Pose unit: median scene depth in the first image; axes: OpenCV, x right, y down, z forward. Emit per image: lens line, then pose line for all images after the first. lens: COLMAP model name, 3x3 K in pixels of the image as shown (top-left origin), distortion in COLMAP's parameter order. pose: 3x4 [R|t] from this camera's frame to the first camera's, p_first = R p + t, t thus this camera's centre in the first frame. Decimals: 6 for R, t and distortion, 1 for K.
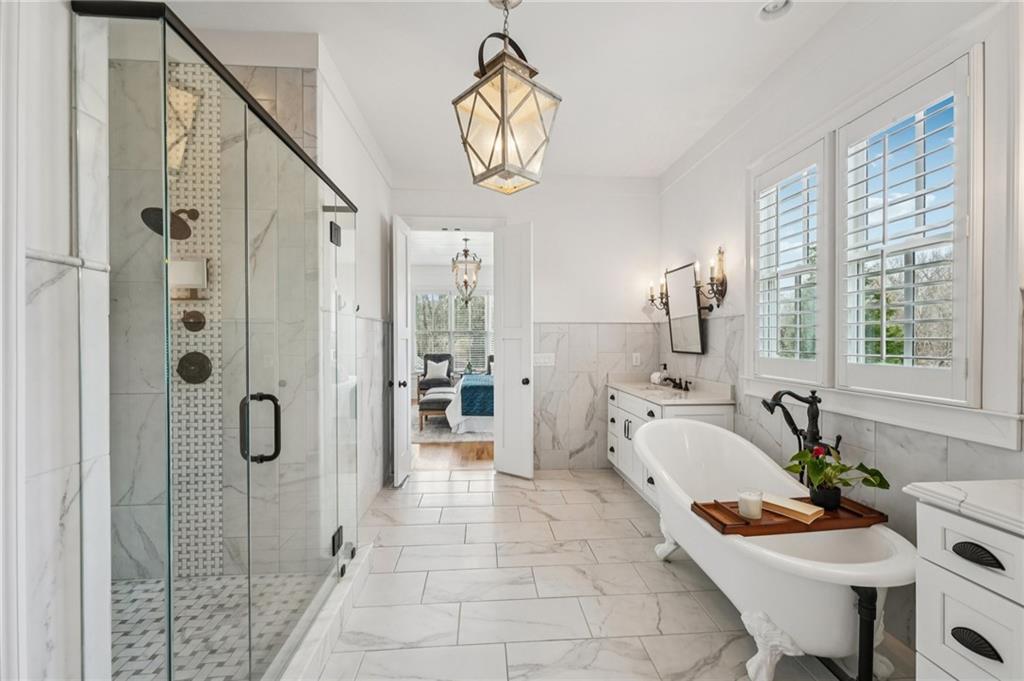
lens RADIAL K [[416.7, 0, 503.6], [0, 416.7, 342.6], [0, 0, 1]] dist [-0.022019, 0.001900]
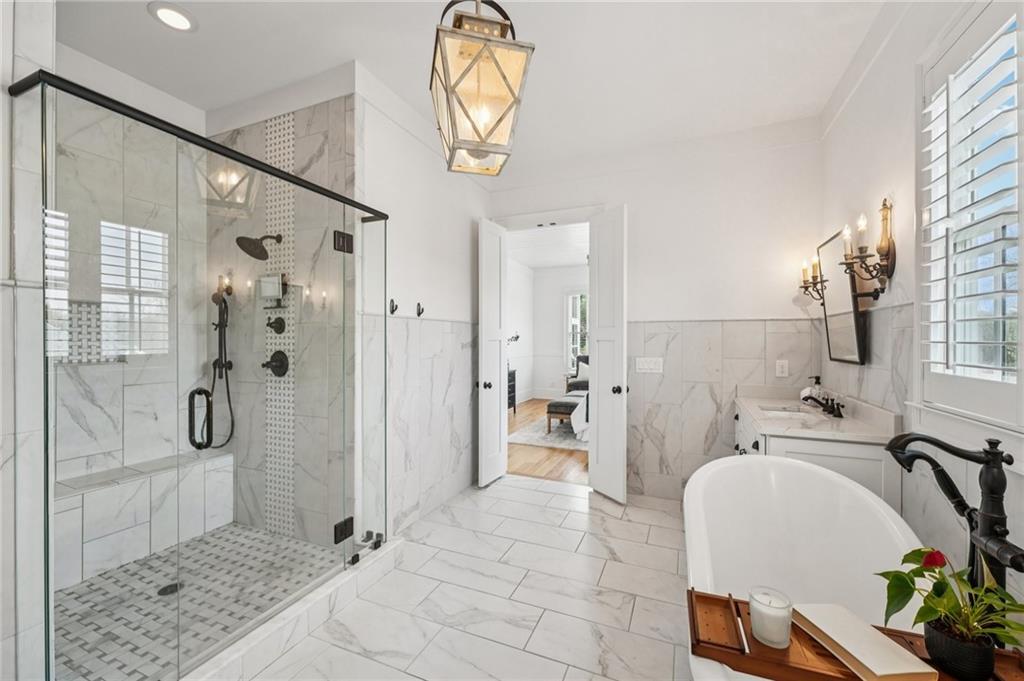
lens RADIAL K [[416.7, 0, 498.6], [0, 416.7, 341.5], [0, 0, 1]] dist [-0.022019, 0.001900]
pose [[0.885283, 0.004701, -0.465028, 0.295387], [-0.005901, 0.999982, -0.001126, -0.005319], [0.465015, 0.003741, 0.885295, 0.159450]]
